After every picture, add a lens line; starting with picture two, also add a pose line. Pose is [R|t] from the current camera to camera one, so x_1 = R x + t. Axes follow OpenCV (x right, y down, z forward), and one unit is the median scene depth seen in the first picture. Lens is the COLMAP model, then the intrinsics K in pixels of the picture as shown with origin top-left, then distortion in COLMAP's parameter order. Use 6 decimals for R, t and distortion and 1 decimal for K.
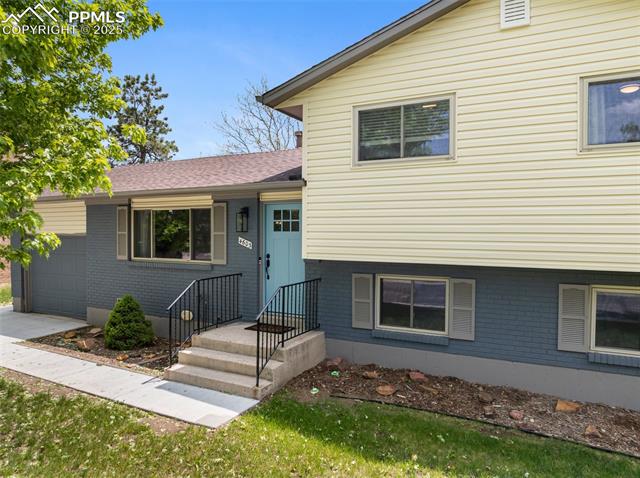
lens RADIAL K [[451.4, 0, 321.5], [0, 451.4, 235.4], [0, 0, 1]] dist [-0.035541, -0.003755]
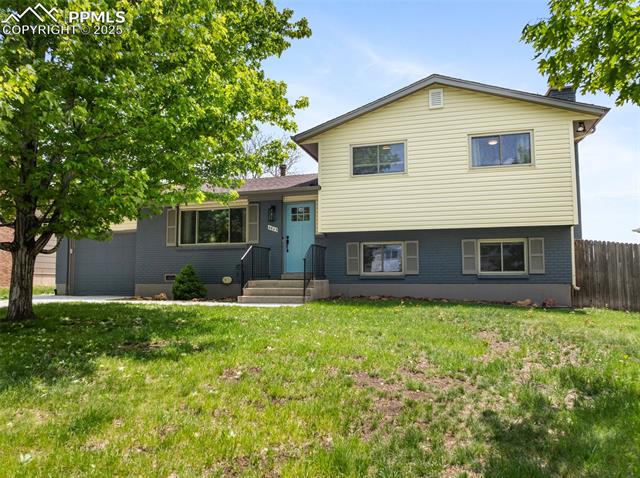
lens RADIAL K [[451.4, 0, 318.1], [0, 451.4, 241.7], [0, 0, 1]] dist [-0.035541, -0.003755]
pose [[0.980655, 0.007904, 0.195583, -0.388710], [0.010401, 0.995669, -0.092387, 0.251626], [-0.195466, 0.092634, 0.976326, -0.660434]]
